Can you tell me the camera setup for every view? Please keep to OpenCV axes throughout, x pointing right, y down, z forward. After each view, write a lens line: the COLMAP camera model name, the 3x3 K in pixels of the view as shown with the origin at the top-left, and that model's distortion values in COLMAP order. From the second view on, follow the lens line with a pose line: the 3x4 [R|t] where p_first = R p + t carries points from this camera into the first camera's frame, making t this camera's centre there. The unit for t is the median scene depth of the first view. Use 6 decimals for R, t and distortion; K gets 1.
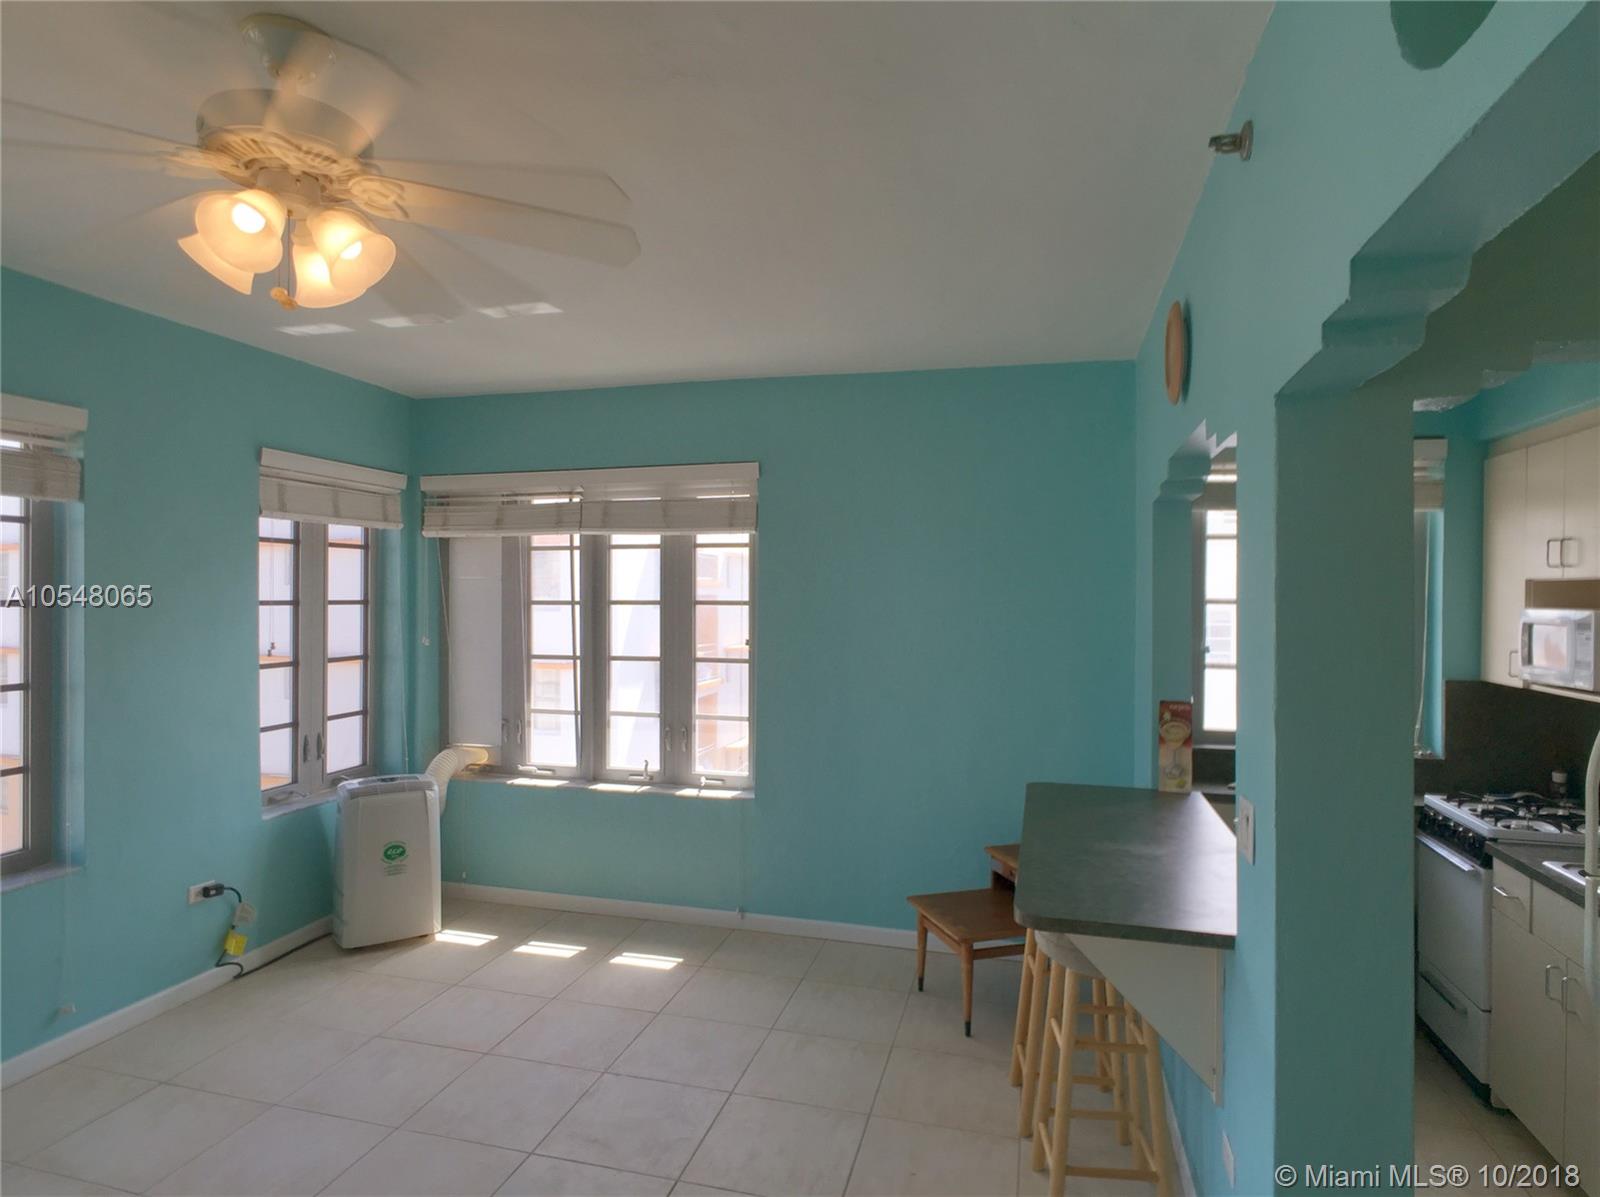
lens RADIAL K [[907.5, 0, 799.0], [0, 907.5, 598.3], [0, 0, 1]] dist [-0.008999, 0.000415]
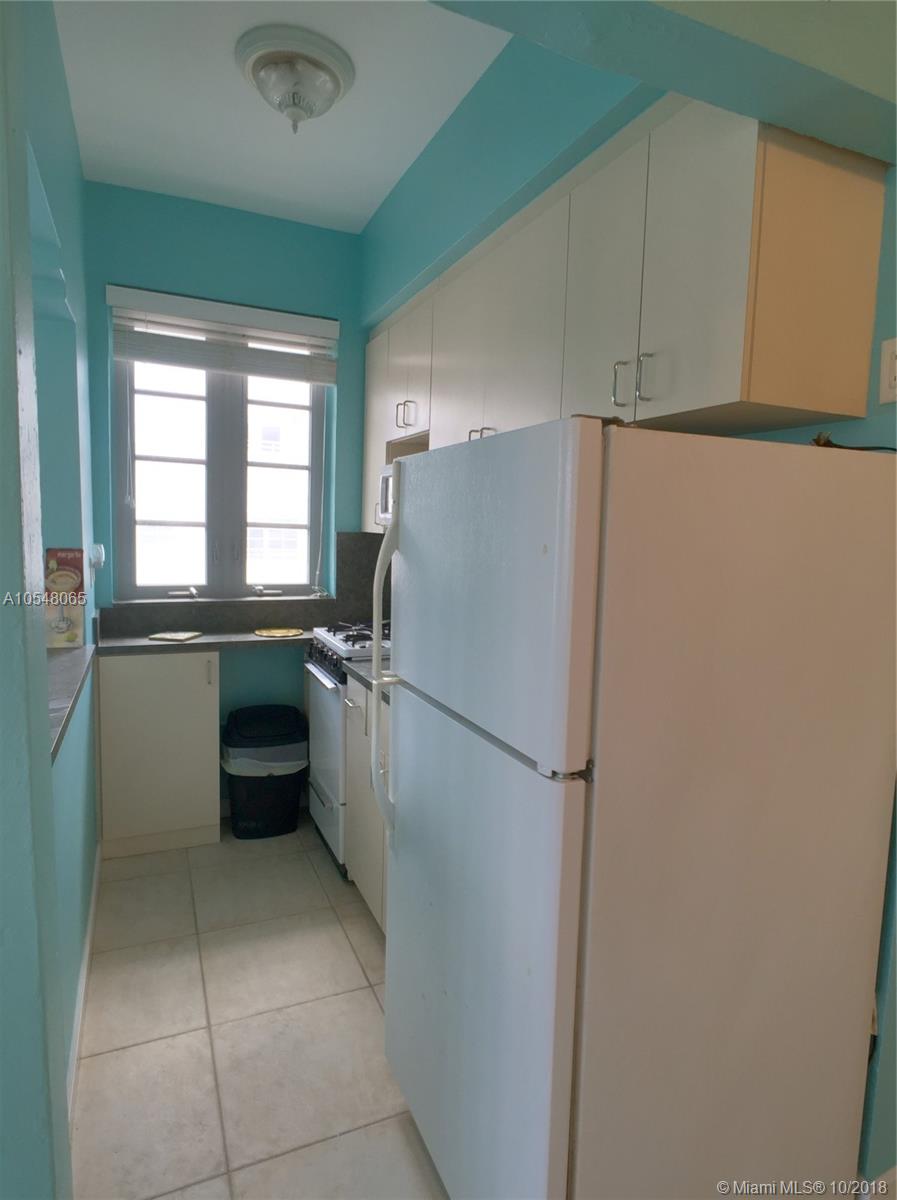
lens RADIAL K [[680.6, 0, 446.9], [0, 680.6, 597.3], [0, 0, 1]] dist [-0.008999, 0.000415]
pose [[0.780326, -0.054702, 0.622976, 0.271685], [-0.019369, 0.993575, 0.111505, 0.074362], [-0.625073, -0.099076, 0.774253, 0.214648]]
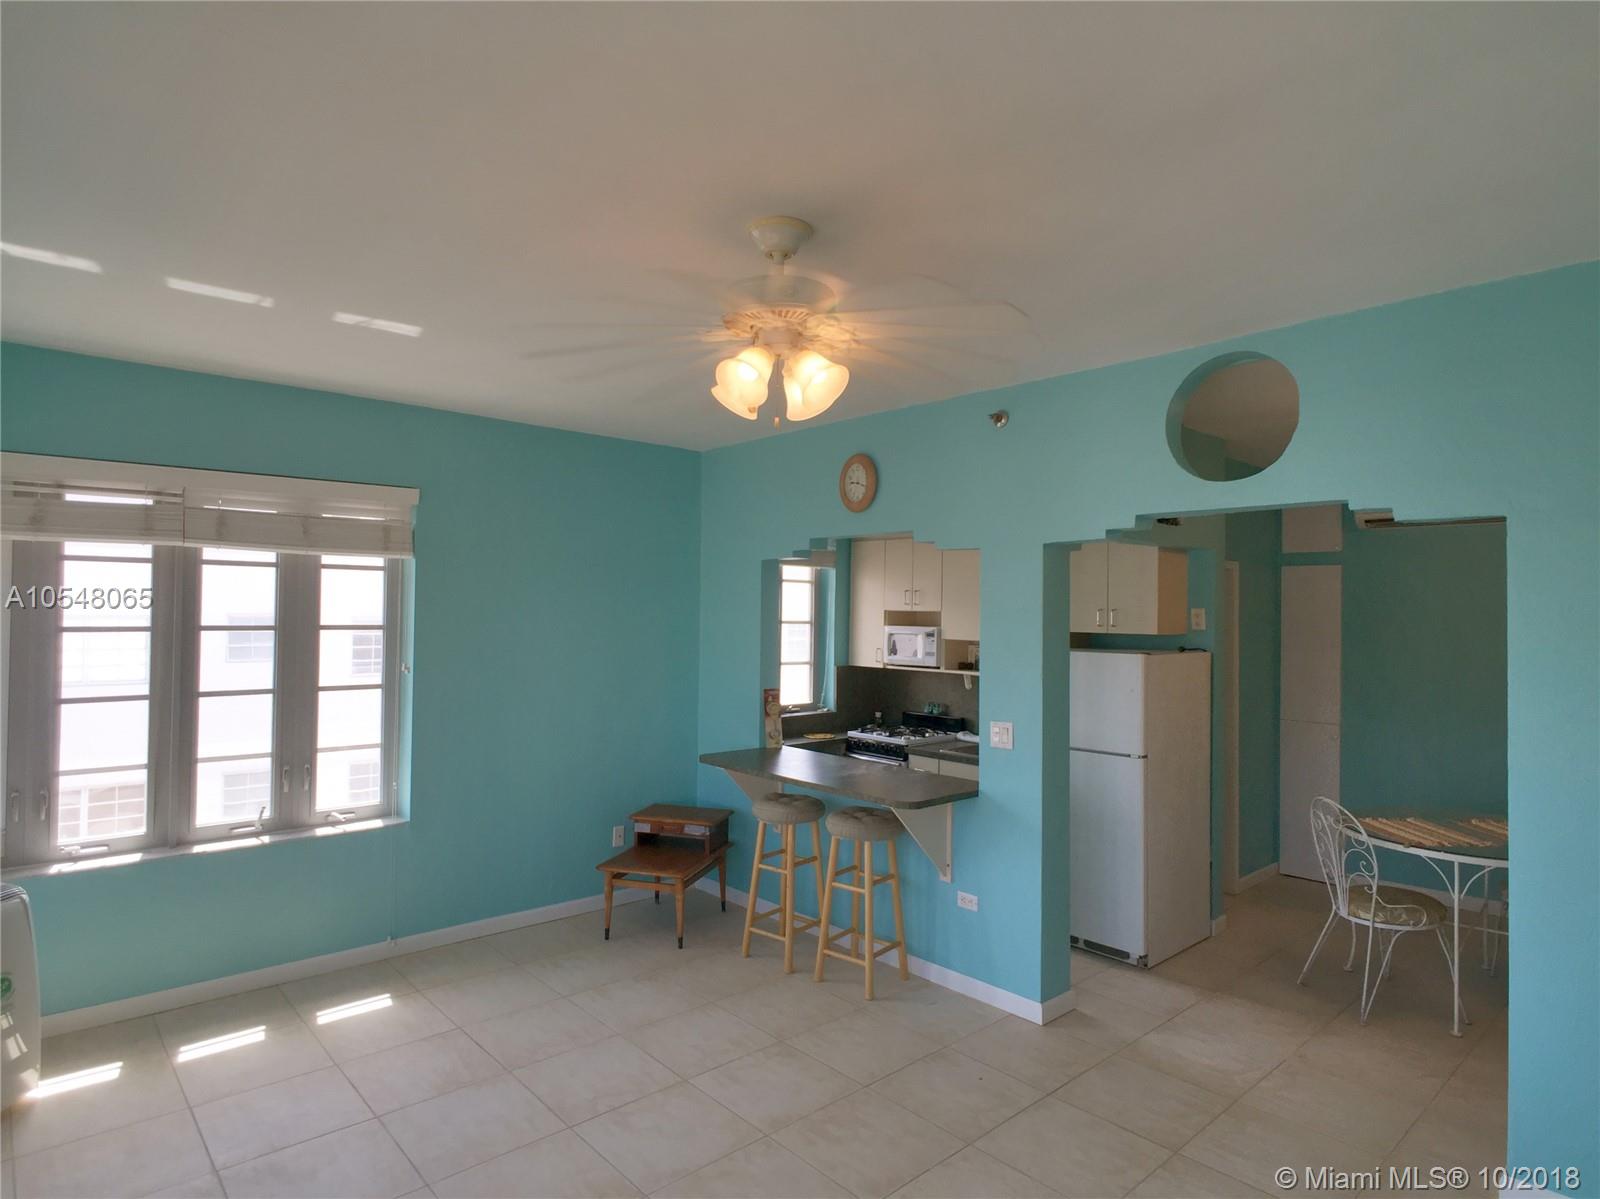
lens RADIAL K [[907.5, 0, 791.5], [0, 907.5, 590.7], [0, 0, 1]] dist [-0.008999, 0.000415]
pose [[0.548031, 0.016840, 0.836288, -0.815212], [-0.006506, 0.999853, -0.015870, -0.027690], [-0.836433, 0.003256, 0.548060, 0.112774]]
